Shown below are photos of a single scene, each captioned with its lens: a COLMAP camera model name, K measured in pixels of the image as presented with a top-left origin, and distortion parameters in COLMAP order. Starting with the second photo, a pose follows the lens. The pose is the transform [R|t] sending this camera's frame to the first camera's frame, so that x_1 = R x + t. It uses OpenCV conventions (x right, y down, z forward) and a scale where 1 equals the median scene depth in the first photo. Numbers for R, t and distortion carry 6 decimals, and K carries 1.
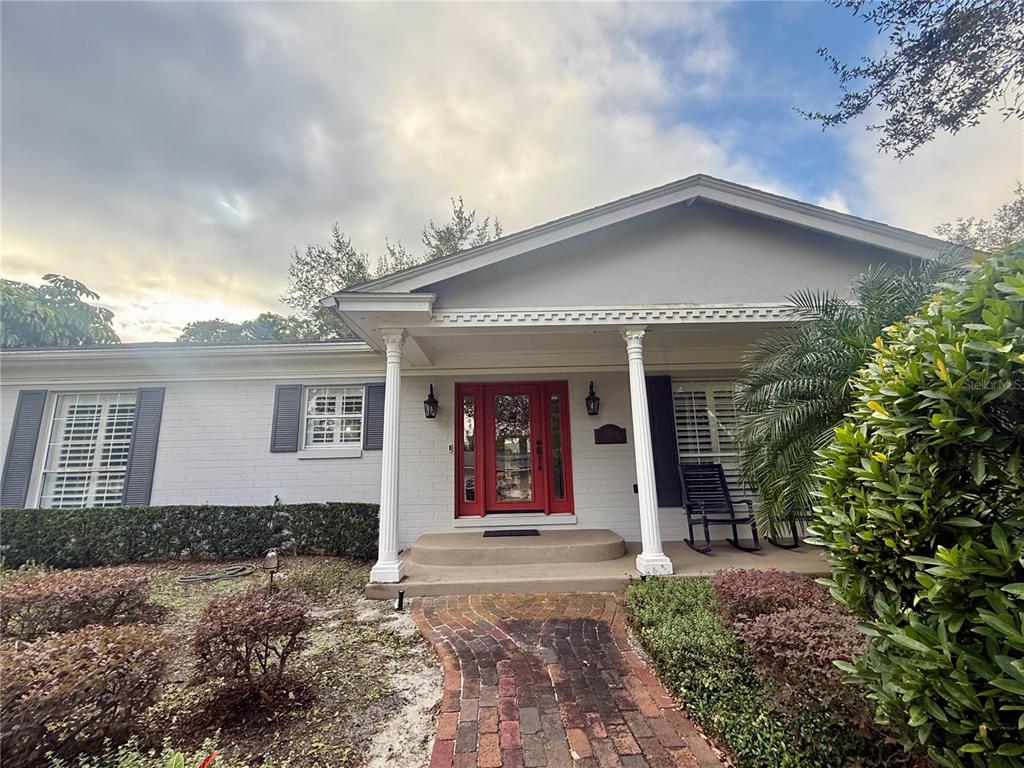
lens RADIAL K [[415.1, 0, 510.8], [0, 415.1, 386.0], [0, 0, 1]] dist [-0.003691, 0.000017]
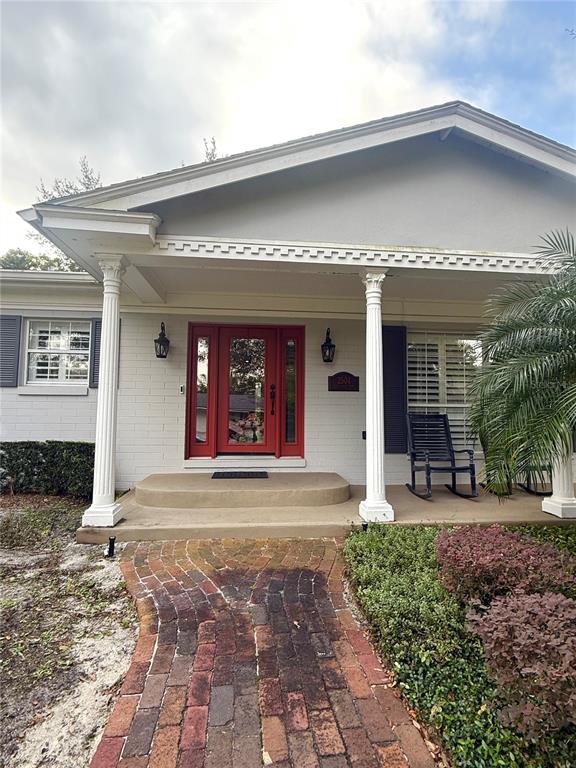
lens RADIAL K [[382.4, 0, 288.3], [0, 382.4, 382.0], [0, 0, 1]] dist [0.000255, -0.000359]
pose [[0.995815, 0.039185, 0.082562, 0.040544], [-0.048912, 0.991653, 0.119296, 0.017616], [-0.077198, -0.122835, 0.989420, 0.125659]]
